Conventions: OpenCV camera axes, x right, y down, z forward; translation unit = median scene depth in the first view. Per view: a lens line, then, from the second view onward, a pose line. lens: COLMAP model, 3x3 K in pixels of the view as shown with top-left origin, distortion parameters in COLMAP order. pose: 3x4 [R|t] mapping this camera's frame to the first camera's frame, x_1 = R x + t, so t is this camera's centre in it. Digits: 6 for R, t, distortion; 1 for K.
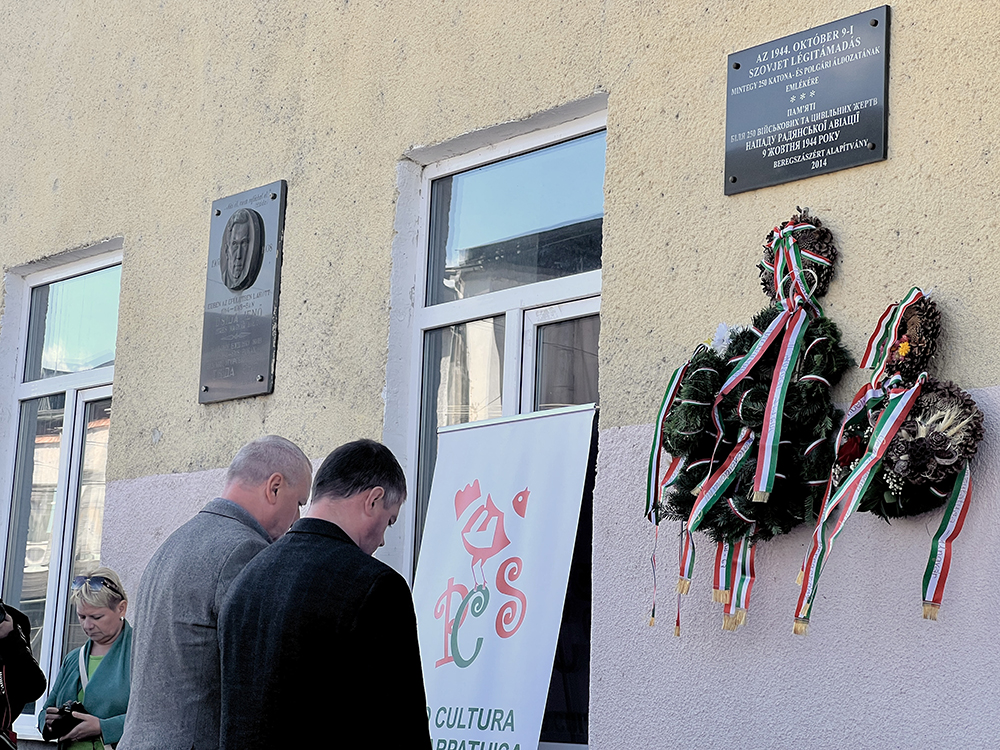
lens RADIAL K [[2278.4, 0, 496.7], [0, 2278.4, 348.7], [0, 0, 1]] dist [-0.073144, 3.593782]
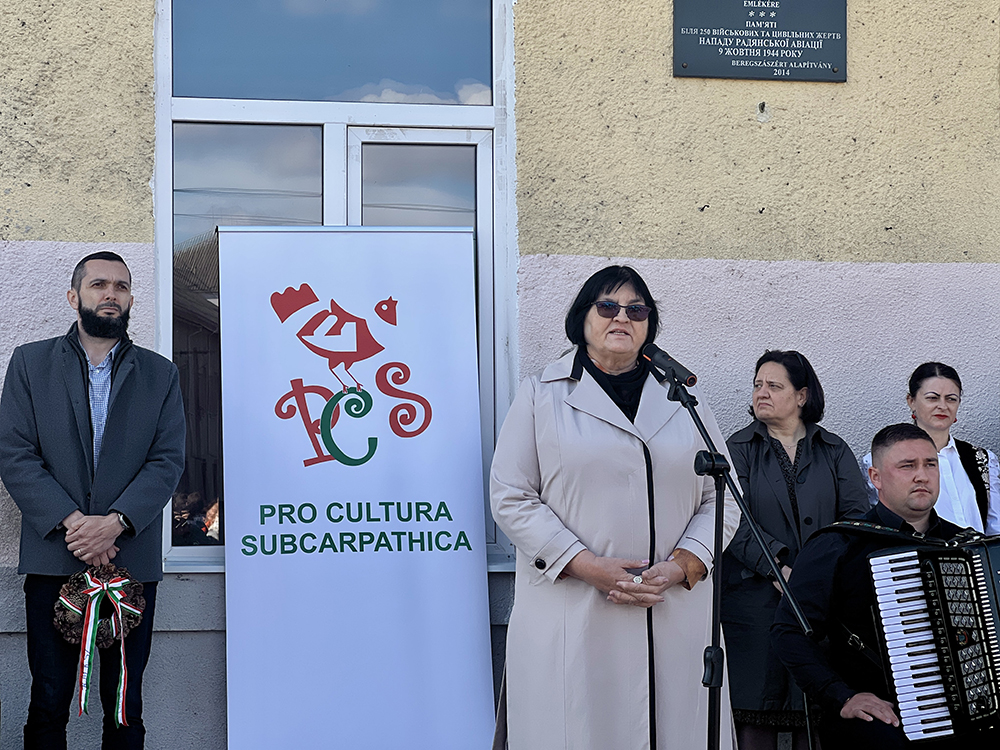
lens RADIAL K [[2234.3, 0, 494.1], [0, 2234.3, 380.3], [0, 0, 1]] dist [-0.061471, 3.089703]
pose [[0.410295, 0.005084, 0.911939, -1.050186], [-0.118296, 0.991832, 0.047694, 0.049401], [-0.904248, -0.127447, 0.407546, 0.589927]]
